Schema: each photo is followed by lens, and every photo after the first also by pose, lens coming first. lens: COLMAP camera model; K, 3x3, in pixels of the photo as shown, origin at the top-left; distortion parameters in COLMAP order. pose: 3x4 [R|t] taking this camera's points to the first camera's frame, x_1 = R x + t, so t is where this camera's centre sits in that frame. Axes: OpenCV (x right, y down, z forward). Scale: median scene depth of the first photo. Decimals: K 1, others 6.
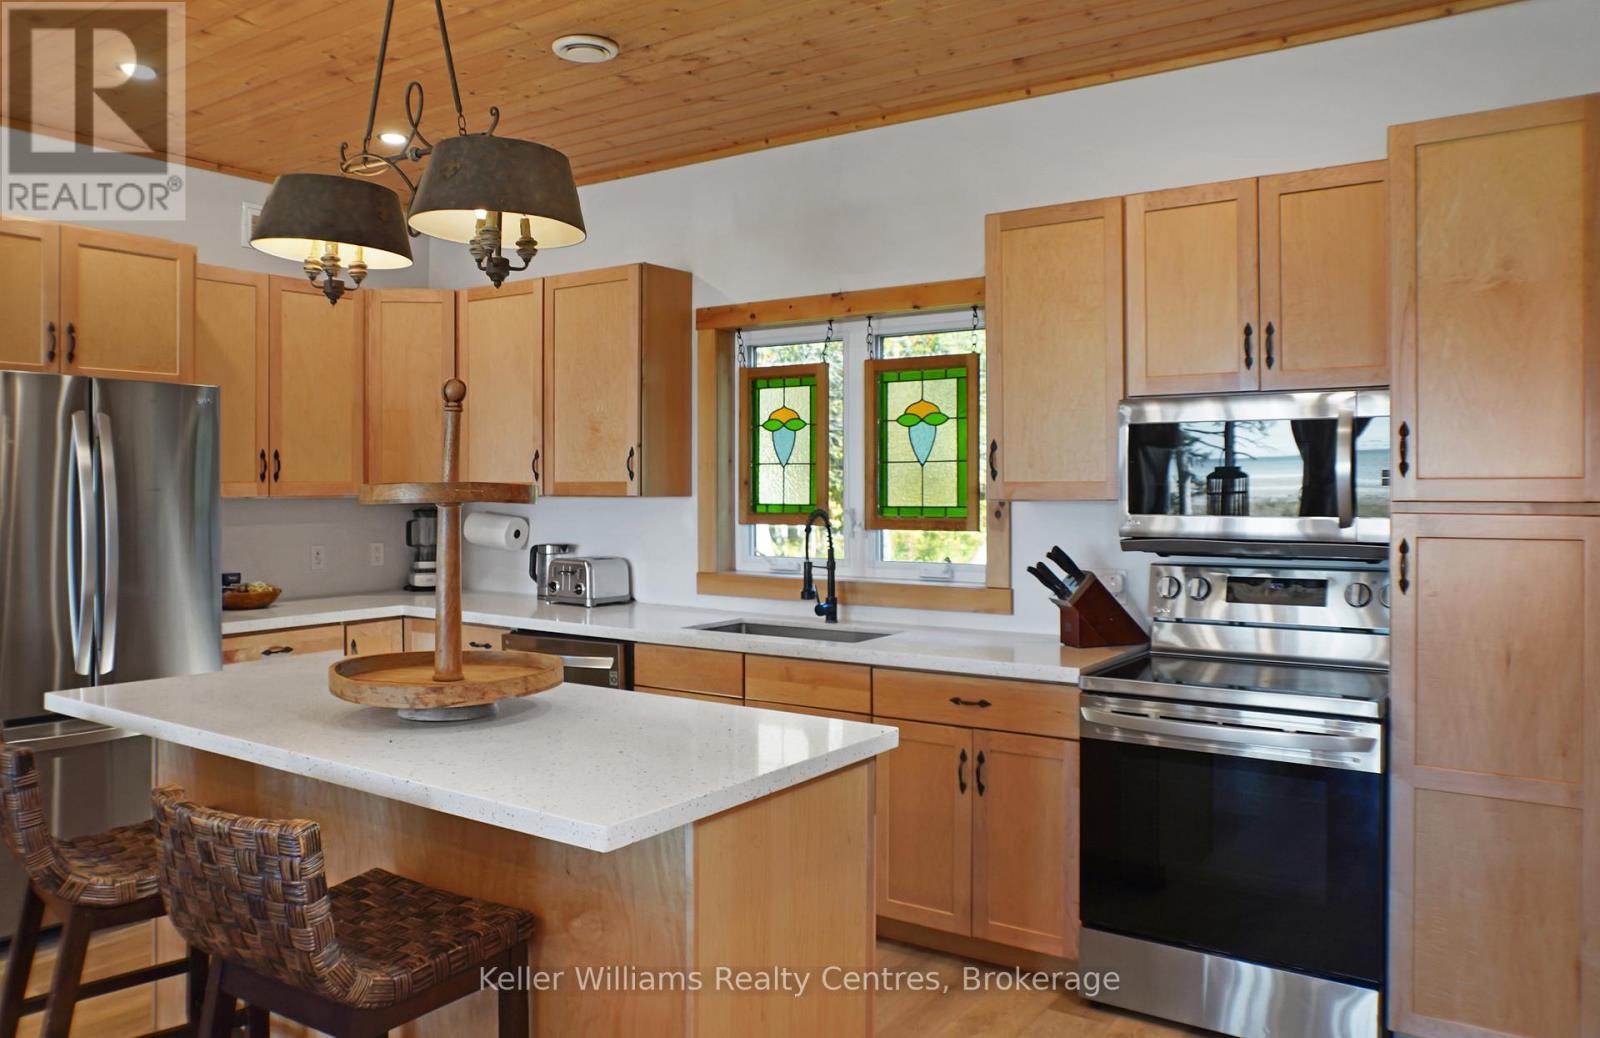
lens RADIAL K [[1187.7, 0, 796.8], [0, 1187.7, 482.1], [0, 0, 1]] dist [-0.048998, 0.002164]
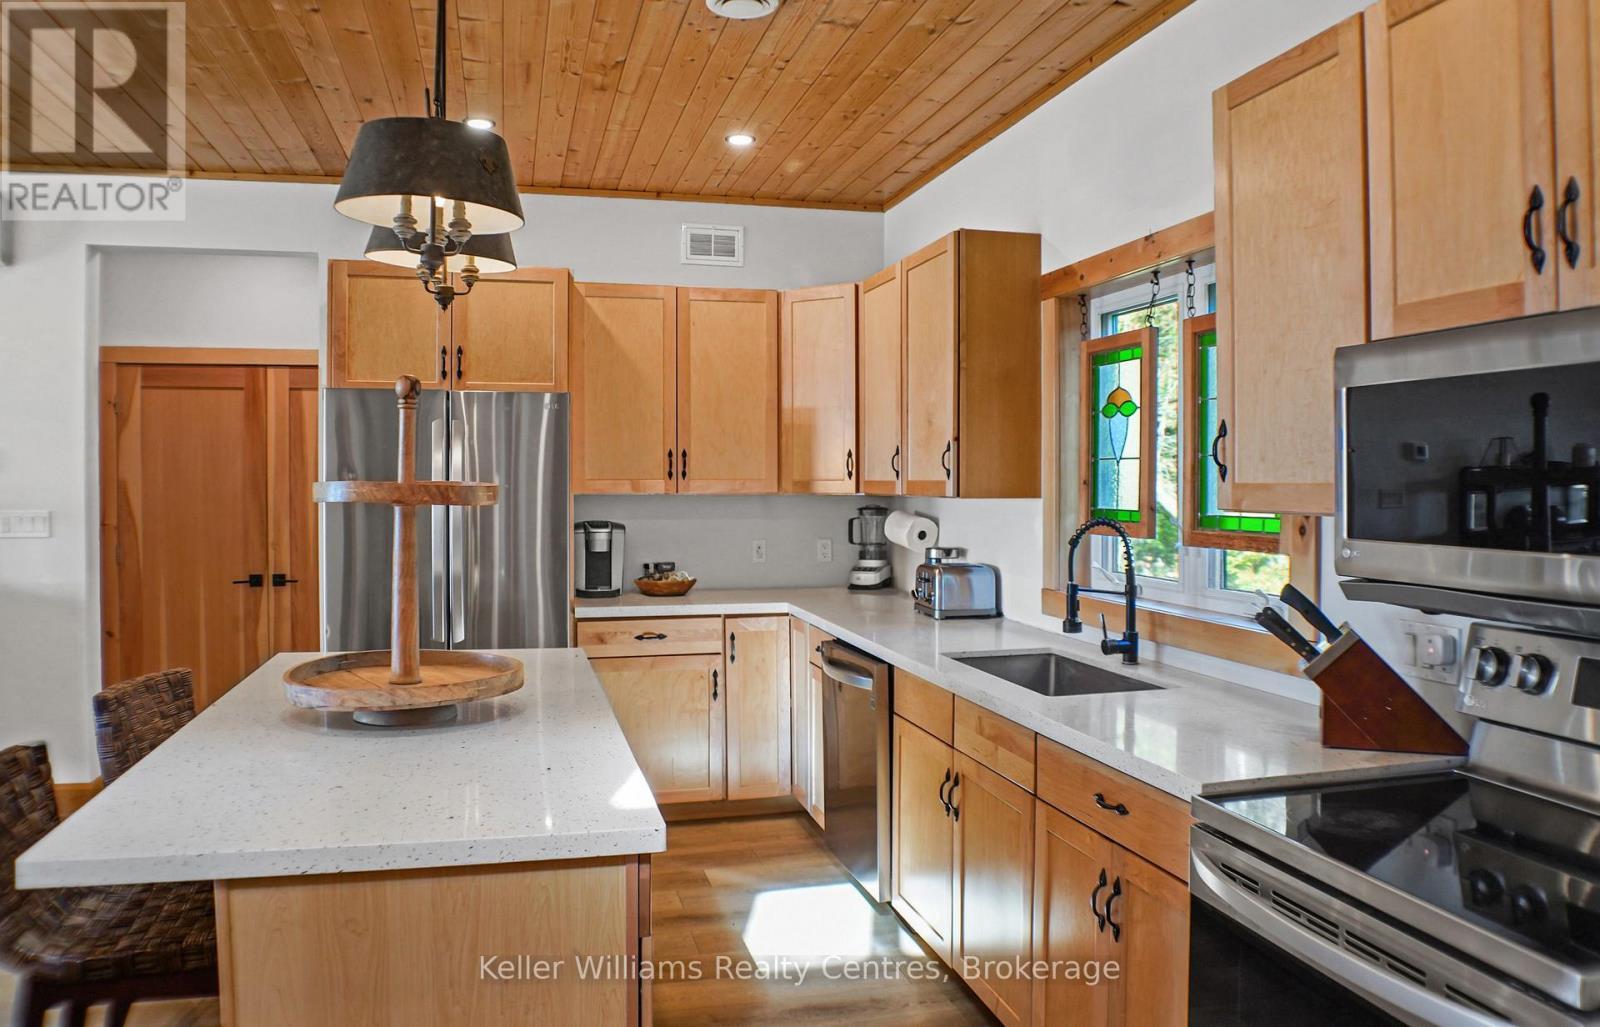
lens RADIAL K [[1134.9, 0, 802.7], [0, 1134.9, 494.0], [0, 0, 1]] dist [-0.129776, 0.076966]
pose [[0.761720, 0.011406, -0.647806, 0.320037], [-0.002643, 0.999891, 0.014497, -0.001987], [0.647901, -0.009330, 0.761667, 0.294987]]
